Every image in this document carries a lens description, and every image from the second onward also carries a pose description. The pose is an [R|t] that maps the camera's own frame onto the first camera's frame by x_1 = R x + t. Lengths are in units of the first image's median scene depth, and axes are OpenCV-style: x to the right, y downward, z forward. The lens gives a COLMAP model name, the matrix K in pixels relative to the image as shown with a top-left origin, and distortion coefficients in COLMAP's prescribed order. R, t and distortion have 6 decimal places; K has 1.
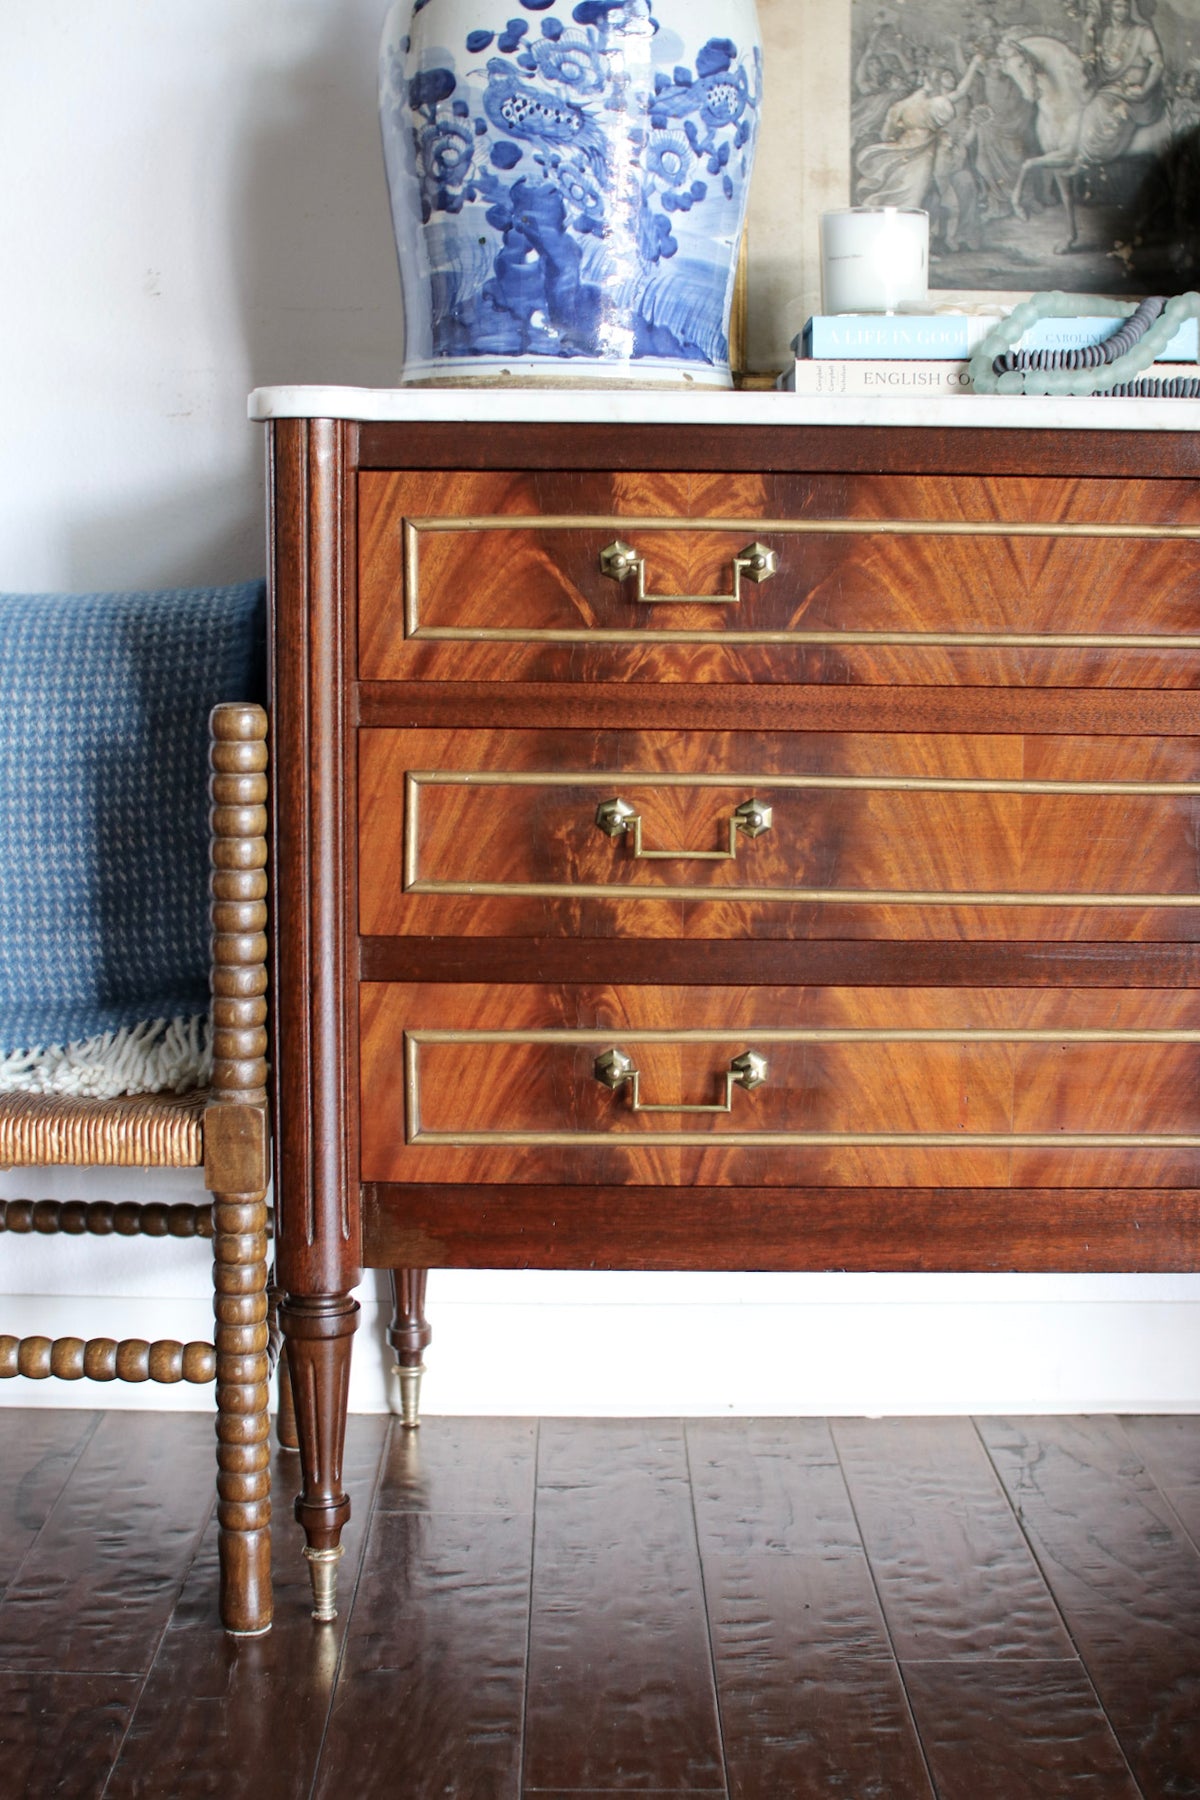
lens RADIAL K [[2549.1, 0, 600.0], [0, 2549.1, 900.0], [0, 0, 1]] dist [-0.186423, 0.294901]
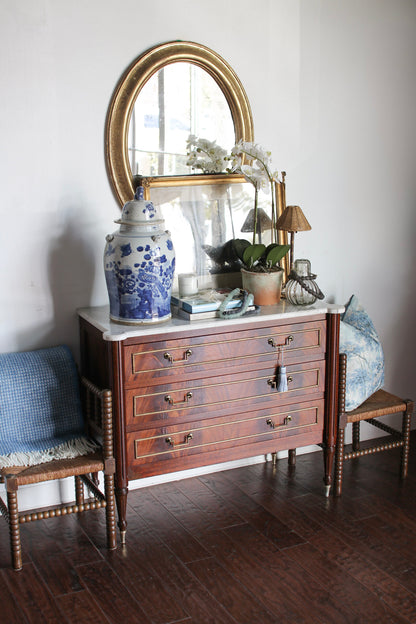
lens RADIAL K [[883.7, 0, 208.0], [0, 883.7, 312.0], [0, 0, 1]] dist [-0.186423, 0.294901]
pose [[0.897996, -0.114582, 0.424823, -0.729628], [0.068358, 0.990105, 0.122551, -0.460094], [-0.434662, -0.081010, 0.896943, -0.799441]]
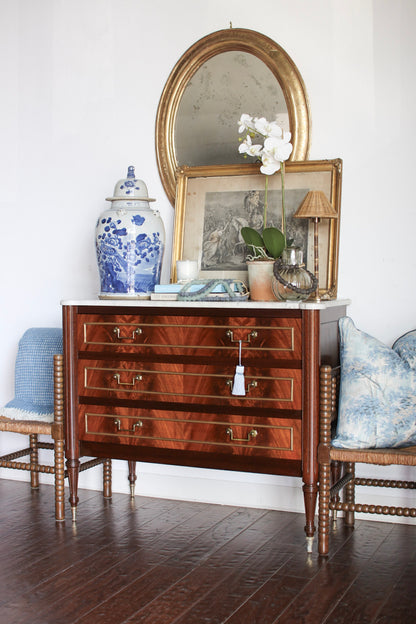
lens RADIAL K [[883.7, 0, 208.0], [0, 883.7, 312.0], [0, 0, 1]] dist [-0.186423, 0.294901]
pose [[0.914857, 0.008509, -0.403689, 0.955087], [-0.041752, 0.996412, -0.073618, -0.039453], [0.401614, 0.084205, 0.911930, -0.676419]]
